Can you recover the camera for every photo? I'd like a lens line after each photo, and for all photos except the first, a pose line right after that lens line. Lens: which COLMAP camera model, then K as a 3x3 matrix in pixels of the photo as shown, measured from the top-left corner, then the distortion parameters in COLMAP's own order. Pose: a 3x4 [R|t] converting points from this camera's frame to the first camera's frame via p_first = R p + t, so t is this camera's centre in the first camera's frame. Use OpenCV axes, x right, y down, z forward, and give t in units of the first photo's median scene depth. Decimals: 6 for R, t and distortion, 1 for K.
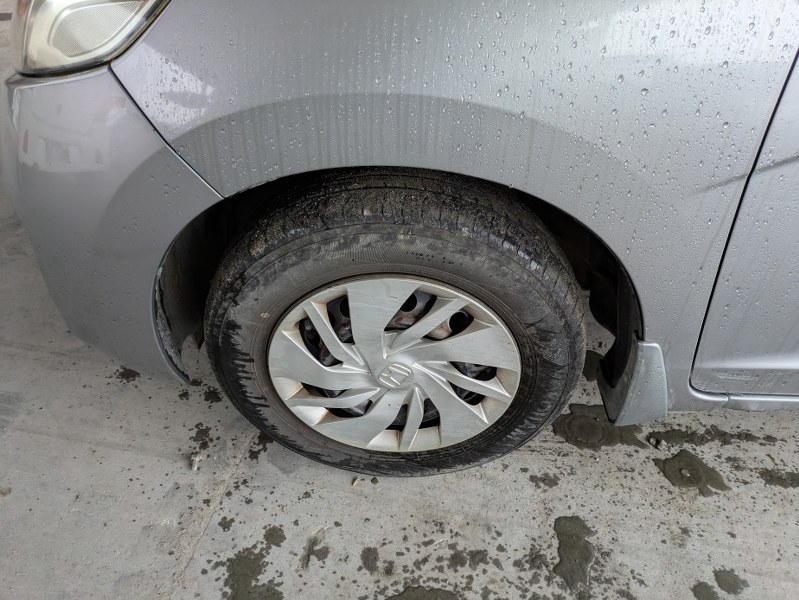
lens RADIAL K [[596.4, 0, 416.9], [0, 596.4, 290.6], [0, 0, 1]] dist [0.052583, -0.046424]
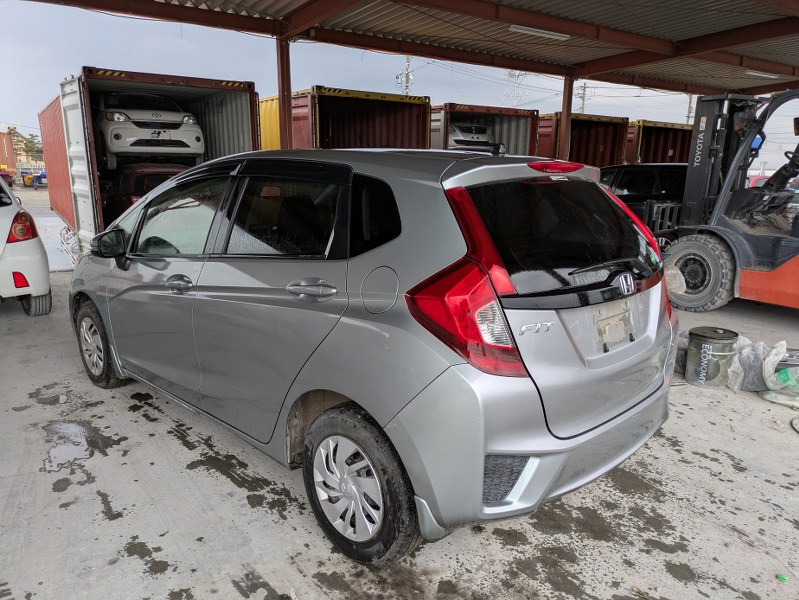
lens RADIAL K [[596.4, 0, 397.7], [0, 596.4, 313.6], [0, 0, 1]] dist [0.052583, -0.046424]
pose [[0.729013, 0.154461, -0.666844, 4.092377], [-0.436710, 0.855130, -0.279350, 0.178234], [0.527090, 0.494867, 0.690856, -0.861568]]
